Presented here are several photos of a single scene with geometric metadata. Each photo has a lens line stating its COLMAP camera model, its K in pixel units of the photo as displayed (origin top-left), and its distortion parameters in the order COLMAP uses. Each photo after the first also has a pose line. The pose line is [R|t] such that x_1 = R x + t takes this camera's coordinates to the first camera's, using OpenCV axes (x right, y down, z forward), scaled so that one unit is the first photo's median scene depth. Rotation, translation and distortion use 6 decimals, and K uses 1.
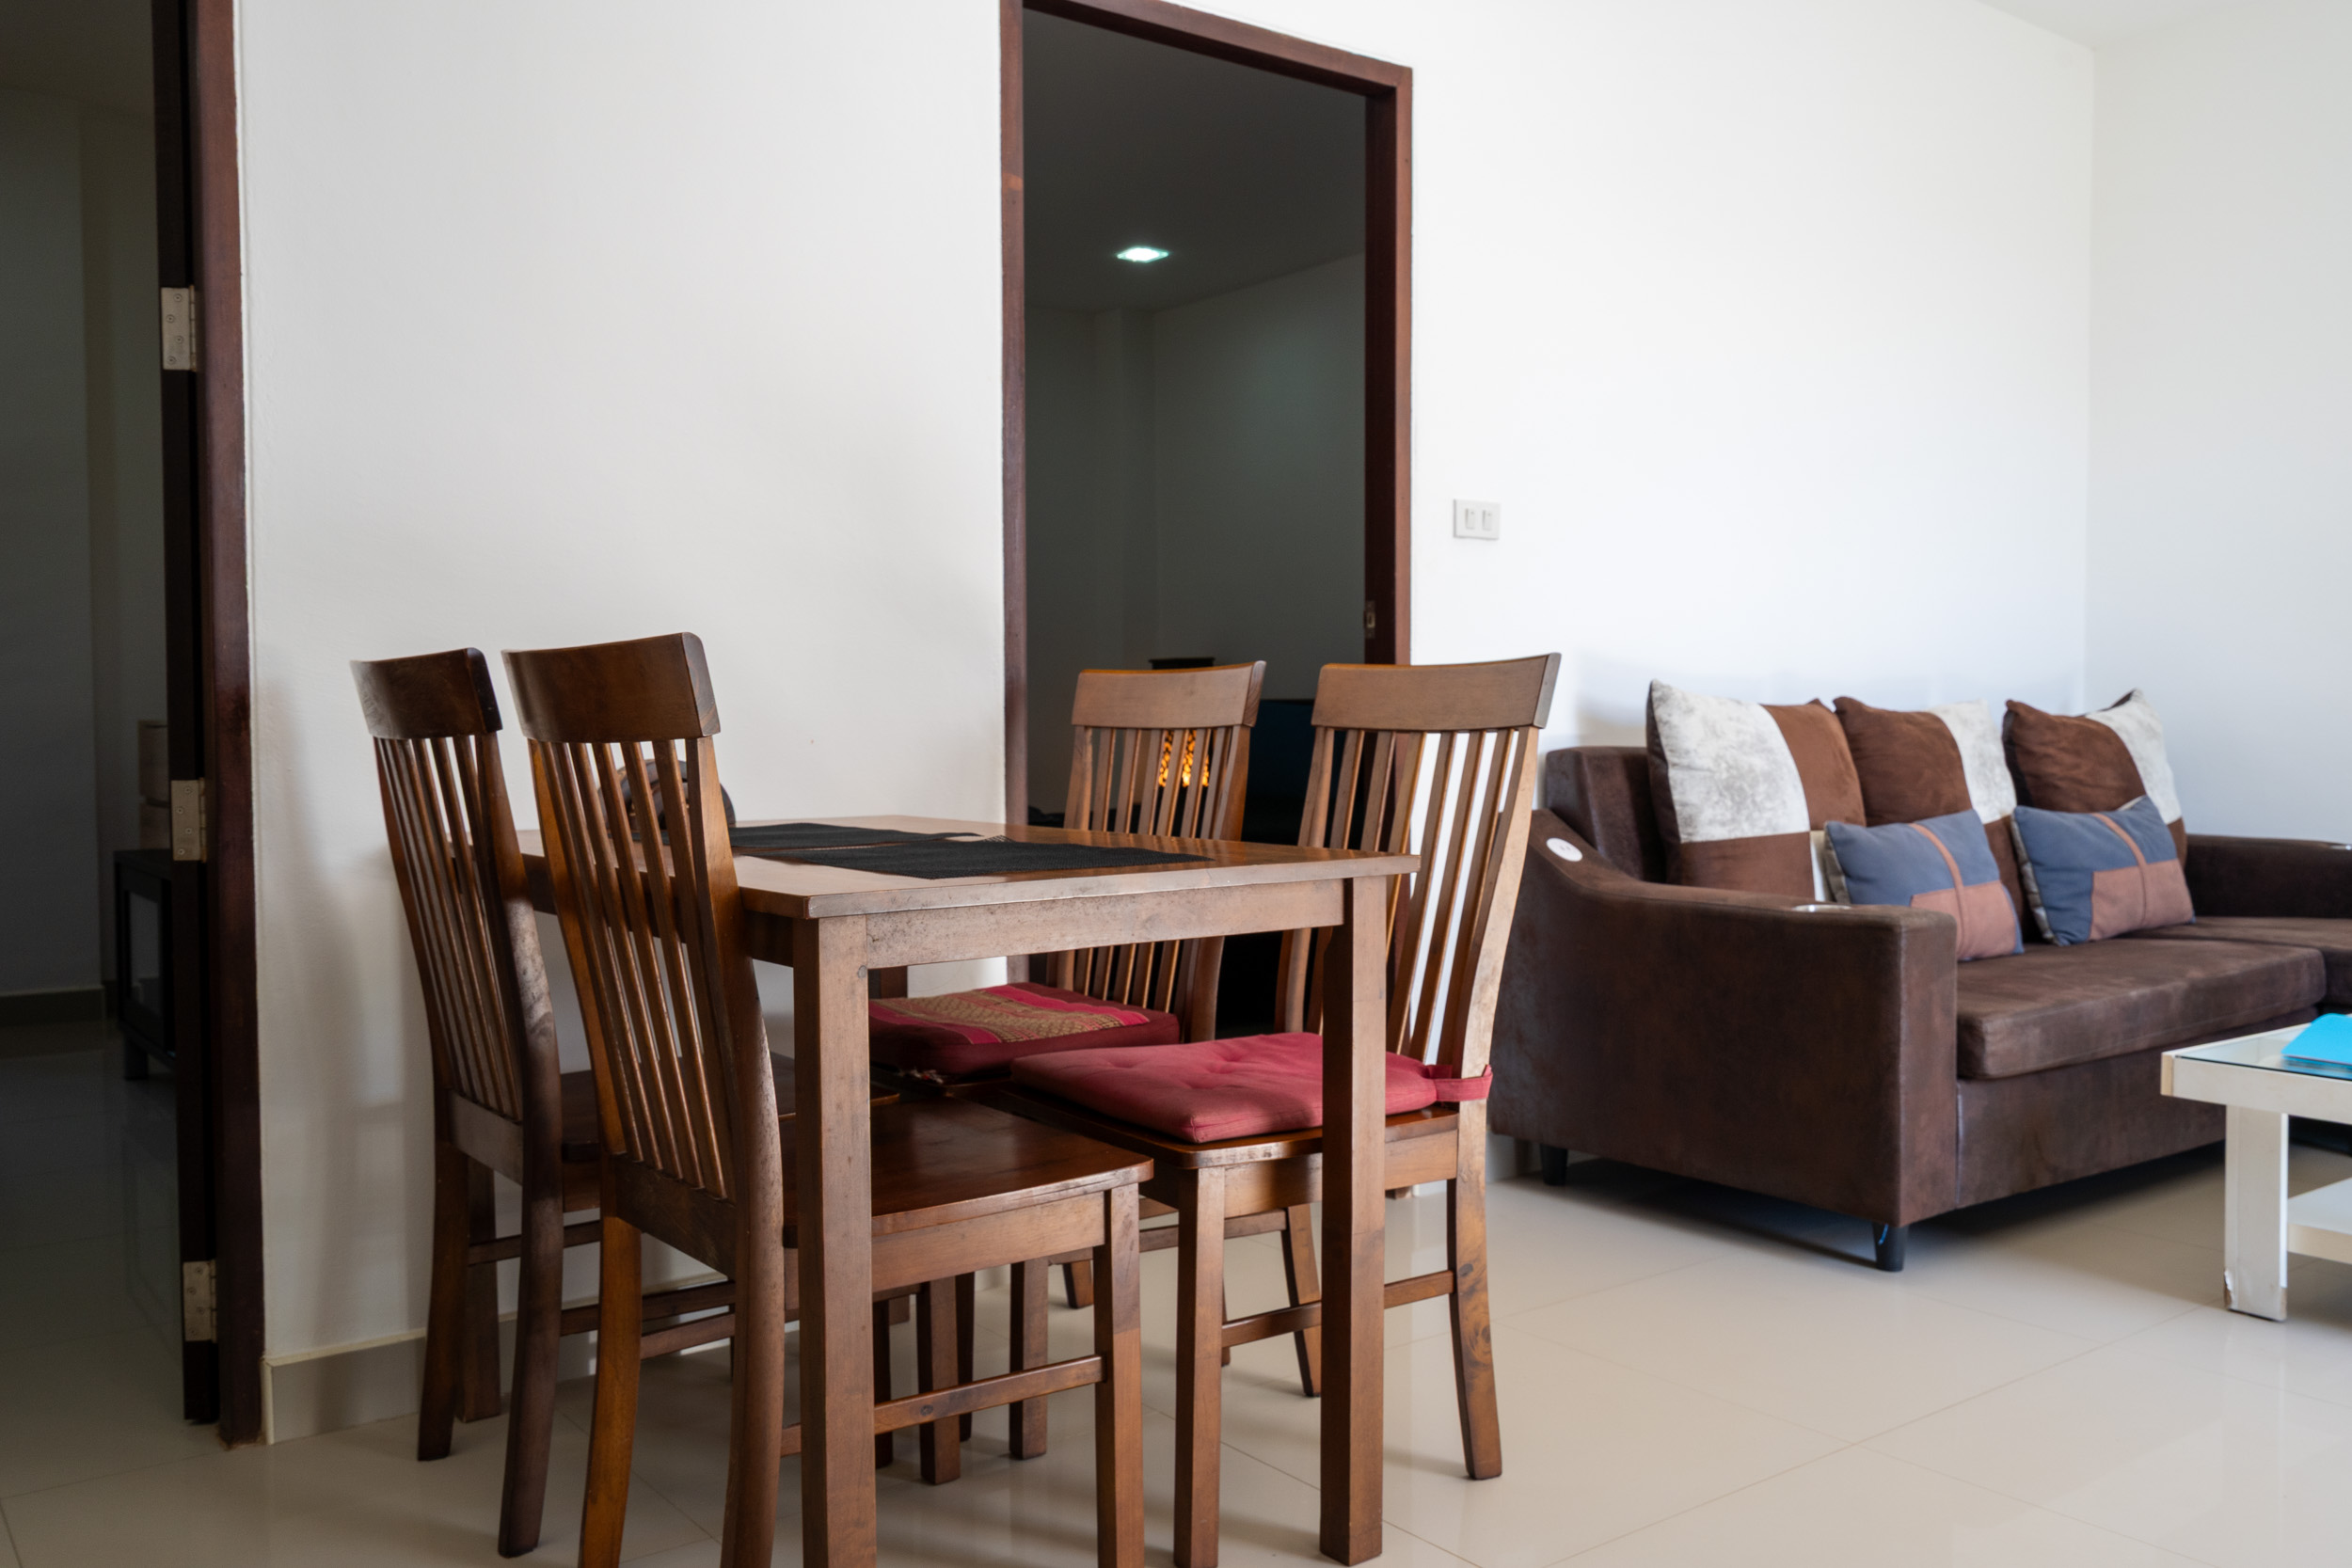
lens RADIAL K [[1909.2, 0, 1176.0], [0, 1909.2, 784.0], [0, 0, 1]] dist [0.000774, 0.002768]
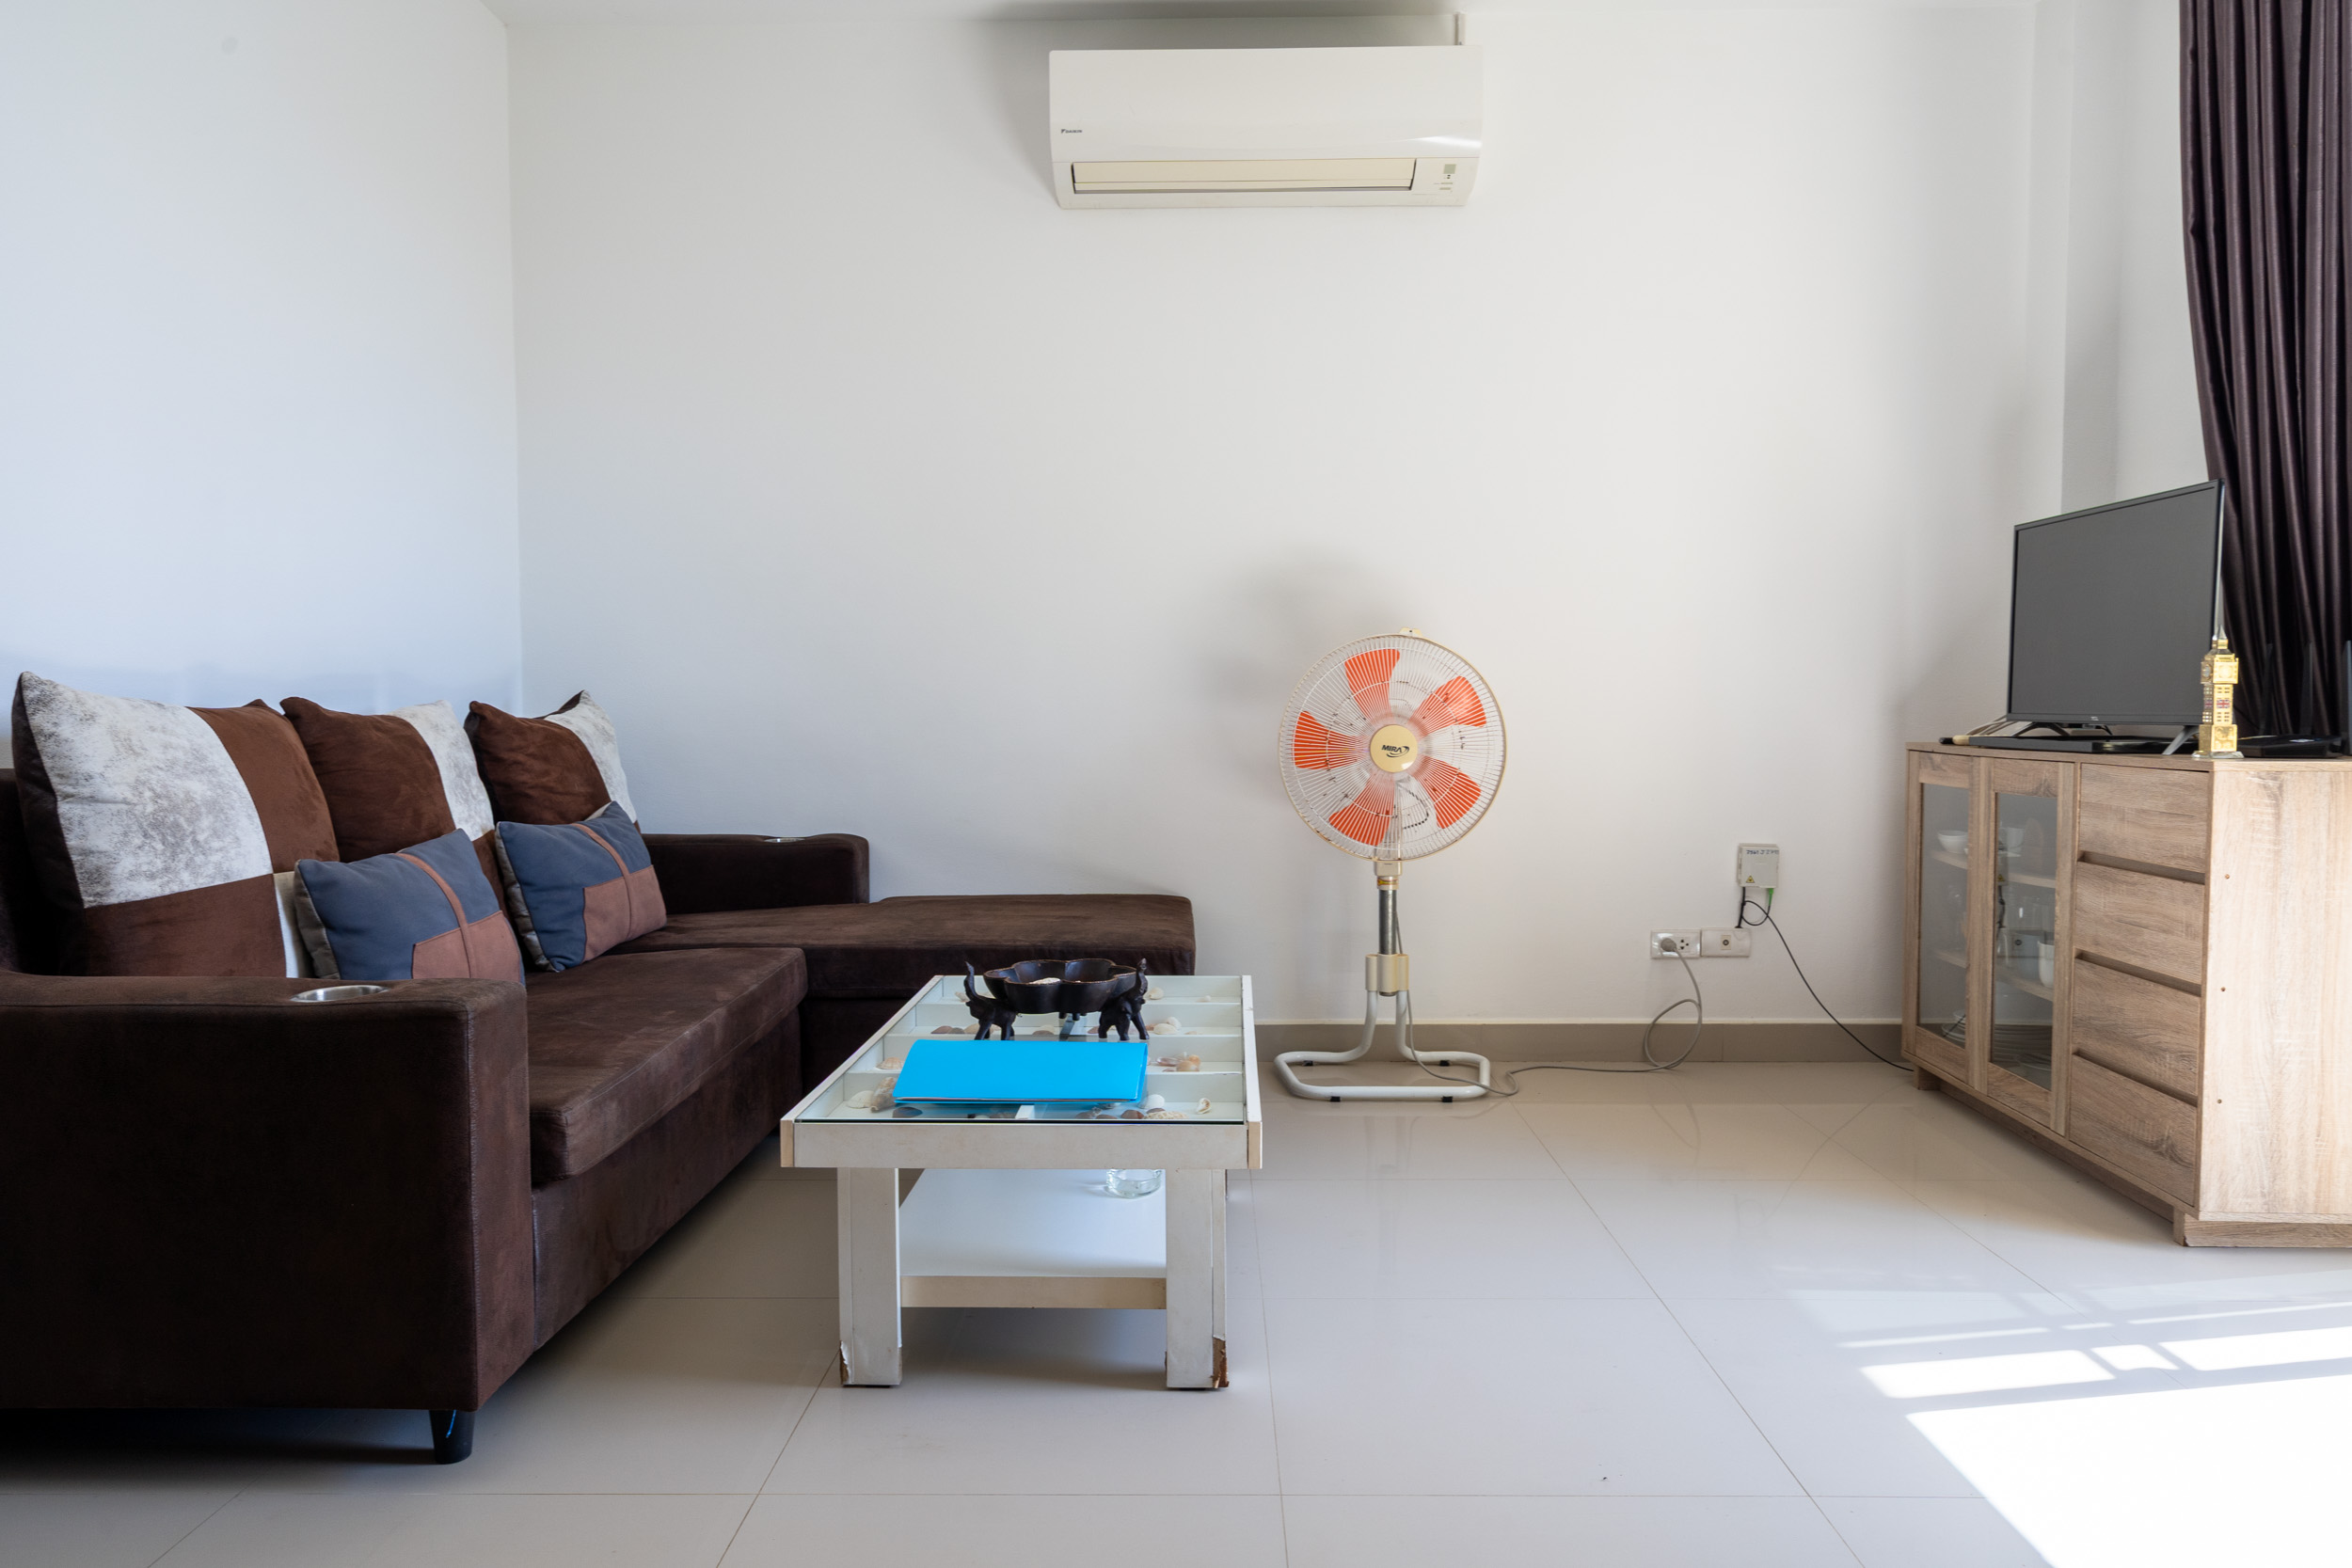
lens RADIAL K [[1594.3, 0, 1176.4], [0, 1594.3, 789.3], [0, 0, 1]] dist [0.007250, 0.000921]
pose [[0.613336, -0.038547, 0.788881, 0.048598], [0.026138, 0.999252, 0.028505, -0.017983], [-0.789390, 0.003137, 0.613884, 0.316596]]
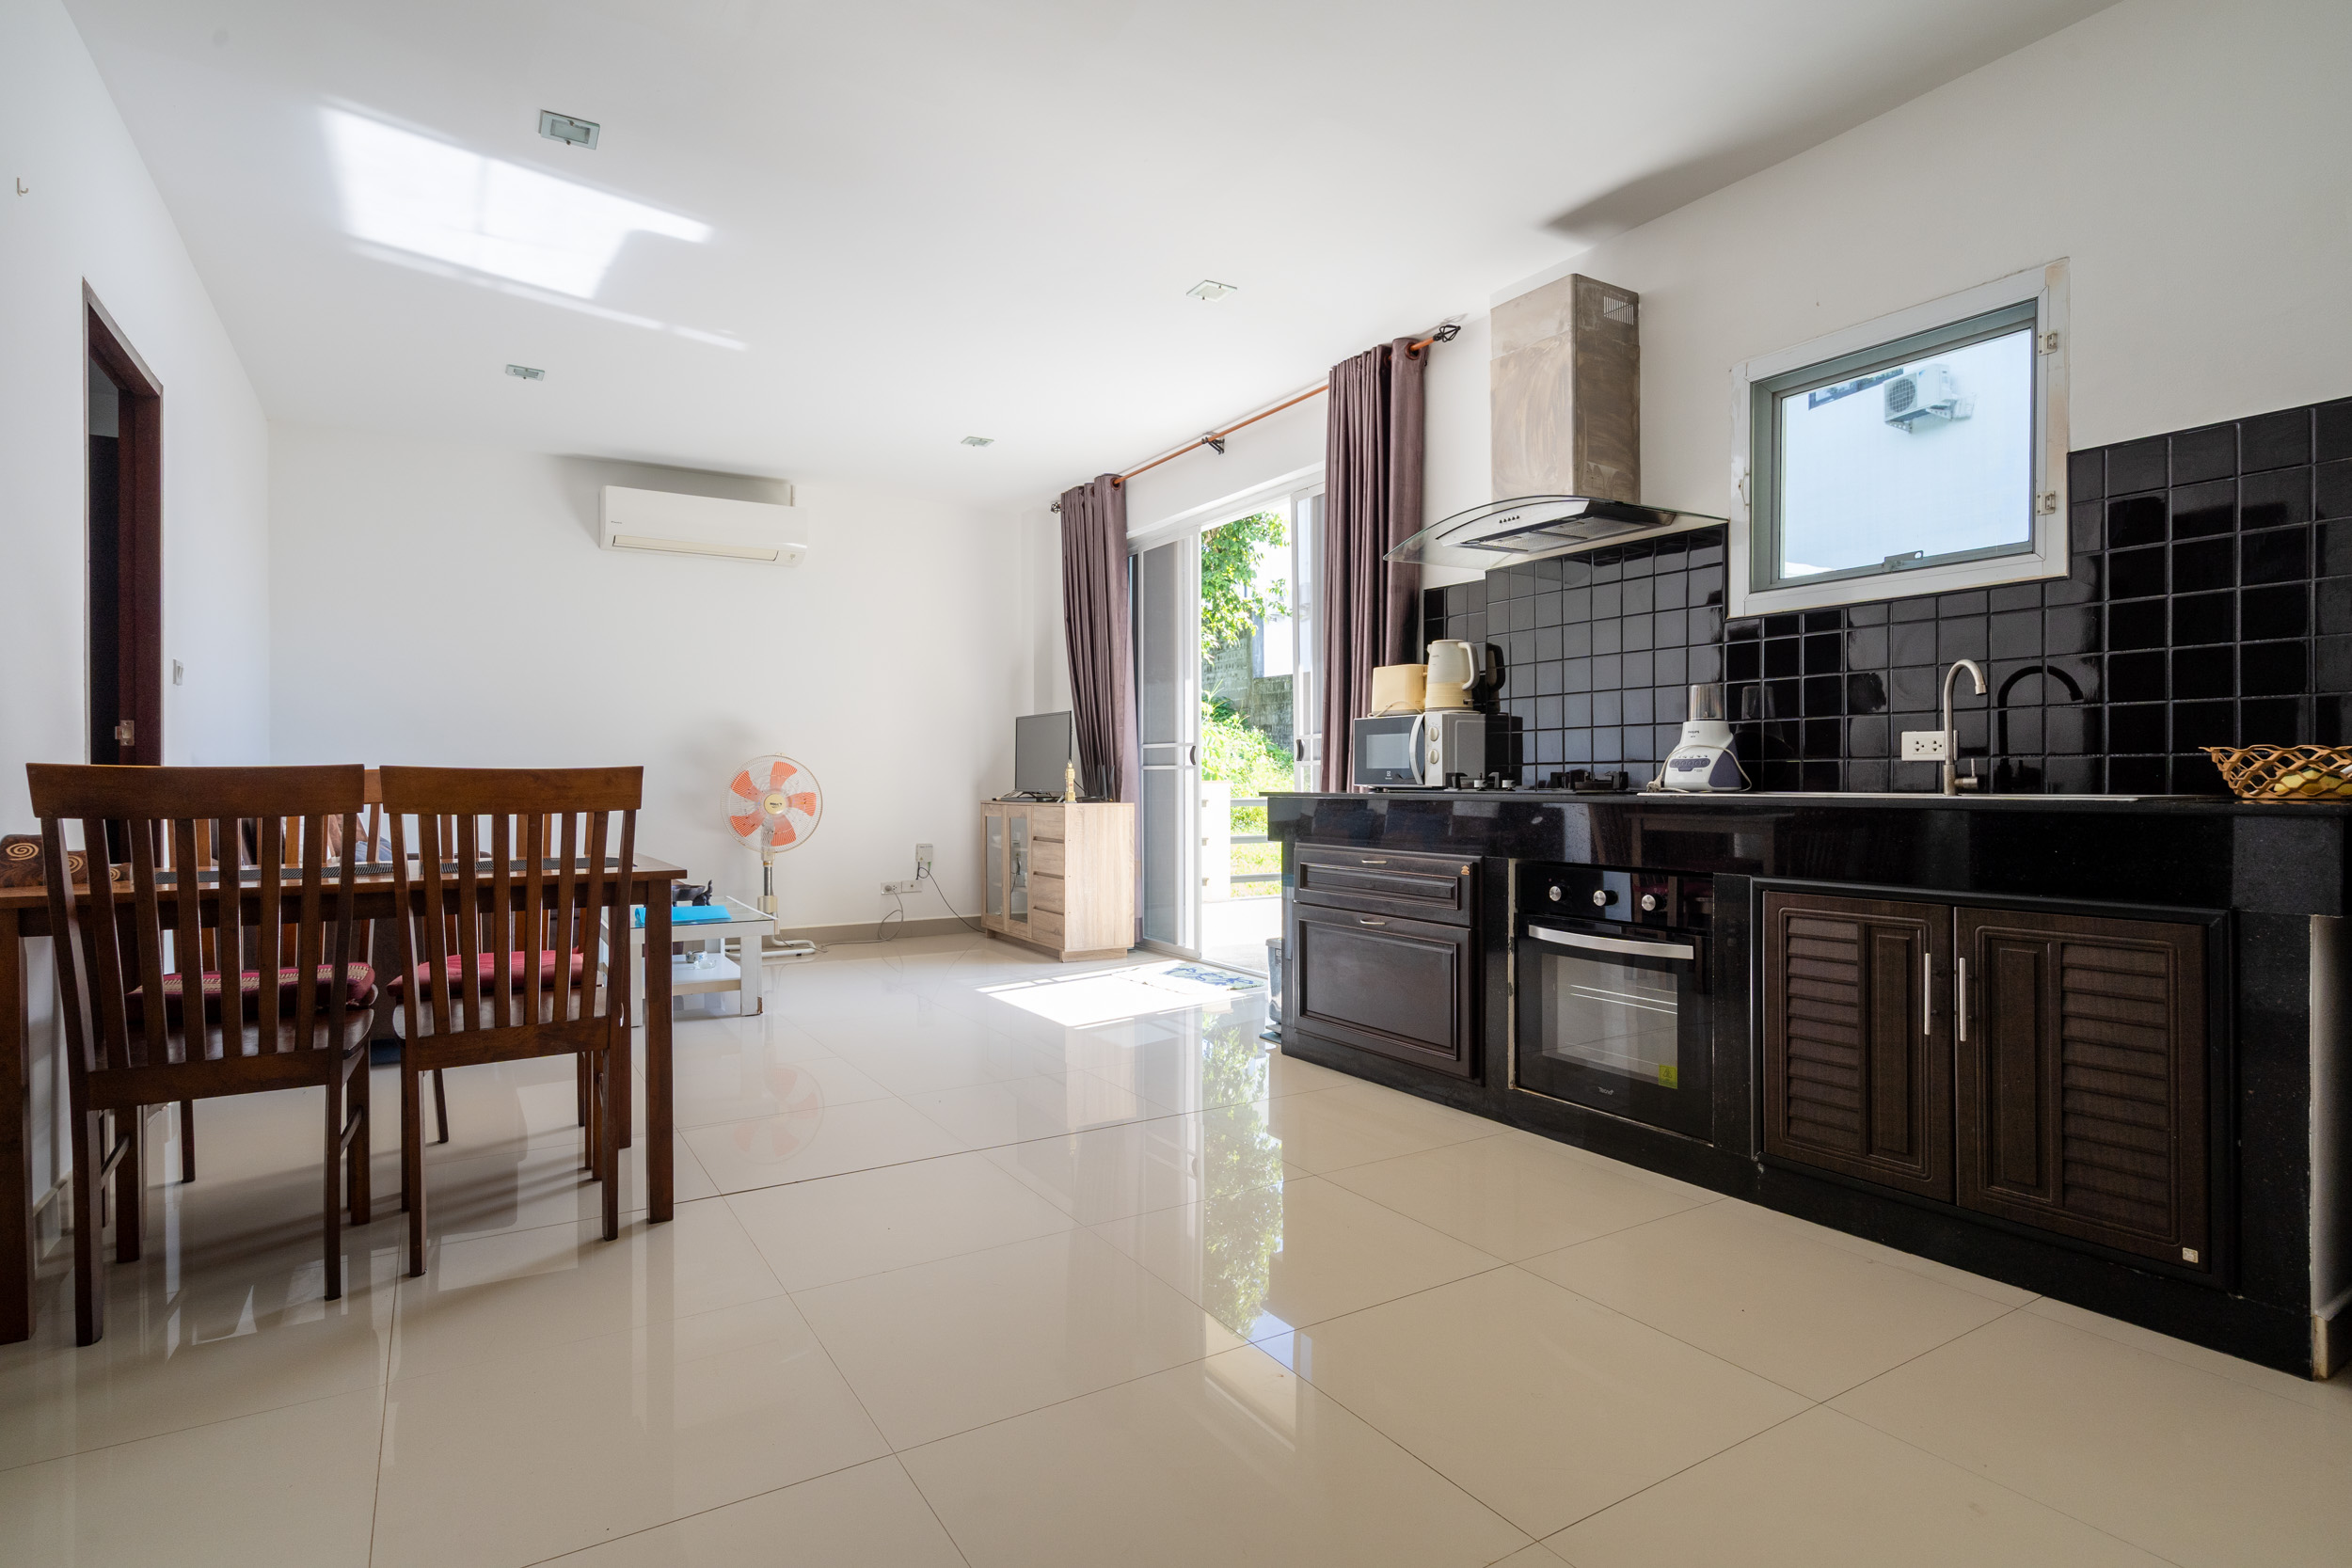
lens RADIAL K [[1185.7, 0, 1176.0], [0, 1185.7, 784.0], [0, 0, 1]] dist [-0.000595, 0.000015]
pose [[0.092415, 0.002444, 0.995718, -0.738006], [0.034521, 0.999388, -0.005657, -0.010998], [-0.995122, 0.034895, 0.092274, 0.081863]]
